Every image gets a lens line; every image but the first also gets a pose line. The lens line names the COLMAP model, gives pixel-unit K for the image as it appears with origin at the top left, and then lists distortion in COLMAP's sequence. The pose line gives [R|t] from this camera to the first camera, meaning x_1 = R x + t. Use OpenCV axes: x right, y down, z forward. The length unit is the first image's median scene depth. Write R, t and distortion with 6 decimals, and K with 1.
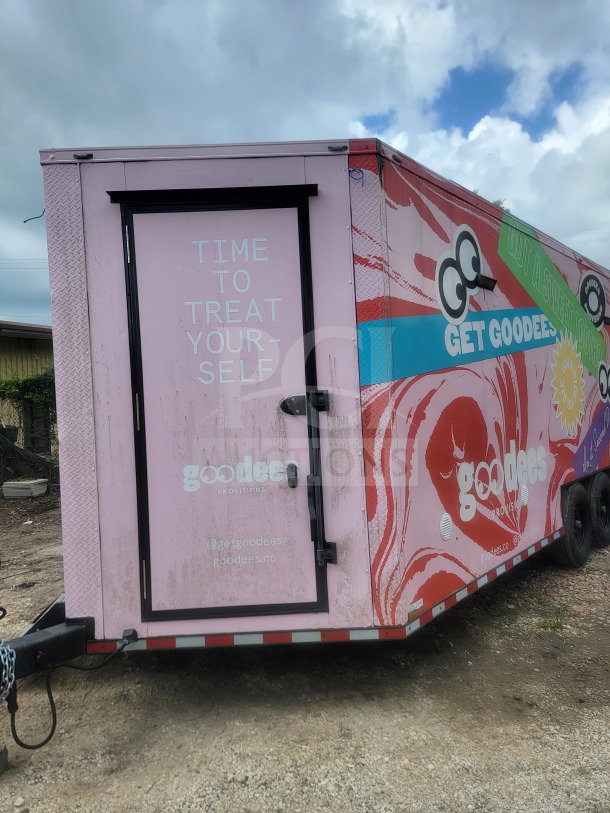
lens RADIAL K [[563.5, 0, 306.6], [0, 563.5, 410.7], [0, 0, 1]] dist [0.080638, -0.057175]
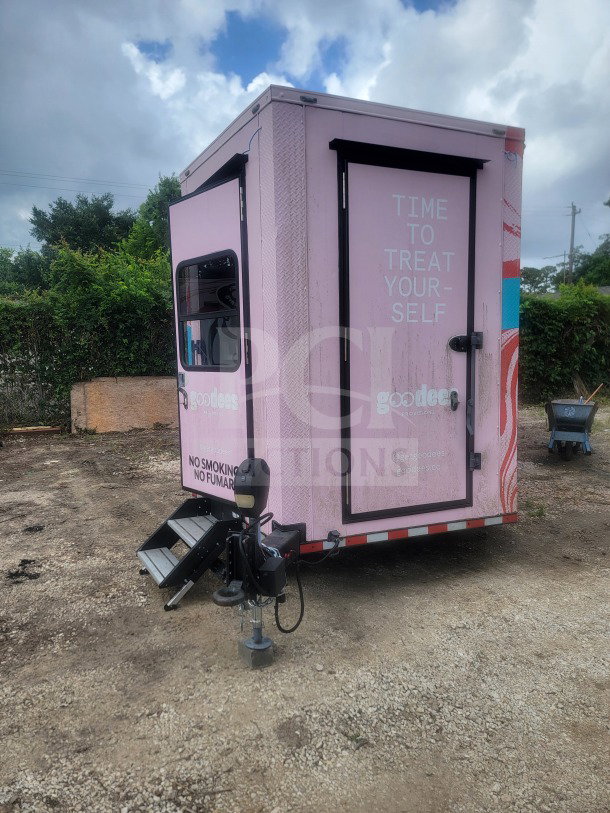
lens RADIAL K [[558.0, 0, 304.7], [0, 558.0, 410.5], [0, 0, 1]] dist [0.071462, -0.054201]
pose [[0.926563, -0.006366, 0.376086, -0.790863], [-0.026238, 0.996327, 0.081508, 0.044872], [-0.375224, -0.085391, 0.922993, -0.013097]]
